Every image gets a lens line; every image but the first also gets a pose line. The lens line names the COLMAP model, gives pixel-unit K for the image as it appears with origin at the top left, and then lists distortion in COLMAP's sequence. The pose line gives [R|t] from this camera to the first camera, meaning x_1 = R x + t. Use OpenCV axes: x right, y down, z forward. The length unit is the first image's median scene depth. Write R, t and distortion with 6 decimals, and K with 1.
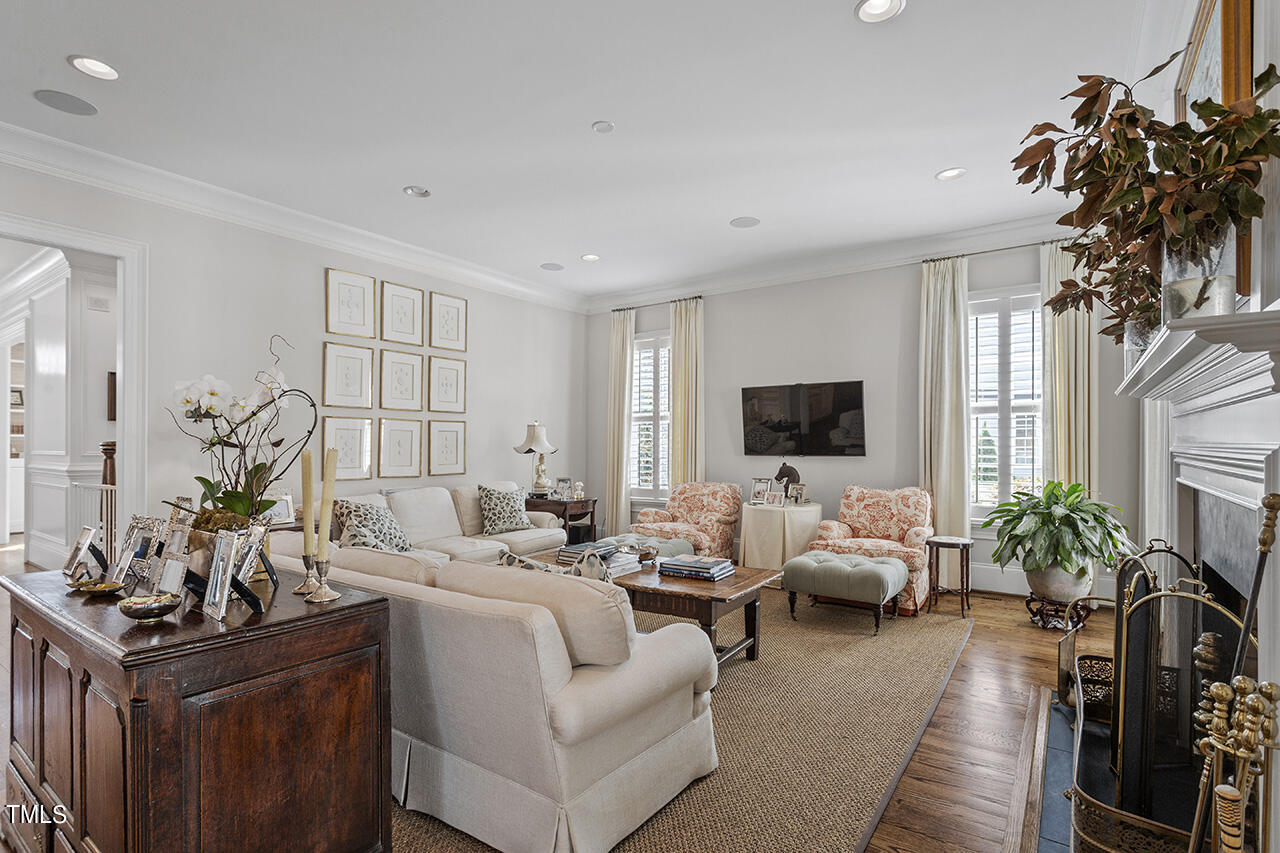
lens RADIAL K [[616.4, 0, 645.1], [0, 616.4, 430.8], [0, 0, 1]] dist [-0.003580, -0.000334]
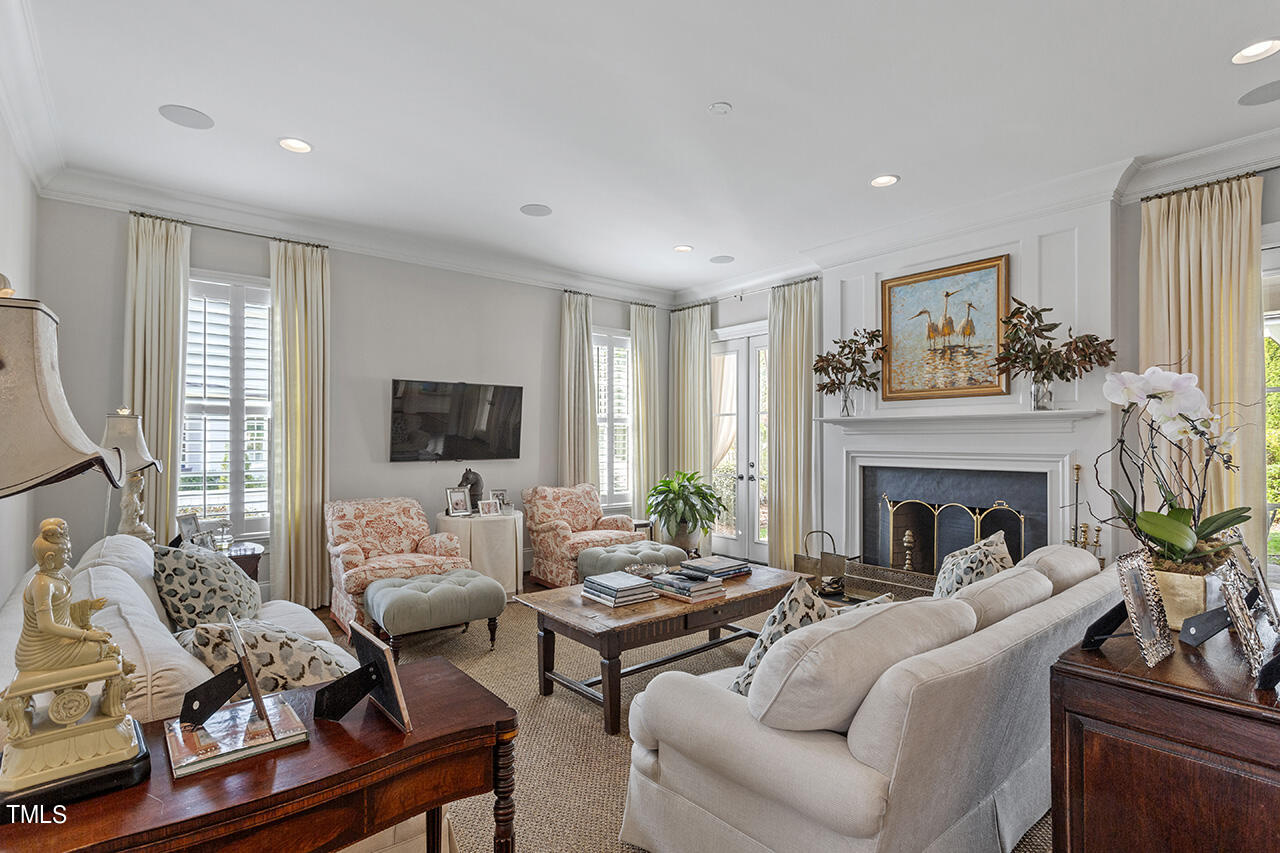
lens RADIAL K [[616.4, 0, 642.7], [0, 616.4, 435.5], [0, 0, 1]] dist [-0.003580, -0.000334]
pose [[0.262944, 0.005044, 0.964798, -0.575968], [-0.020120, 0.999798, 0.000256, -0.002567], [-0.964601, -0.019479, 0.262992, 0.496667]]
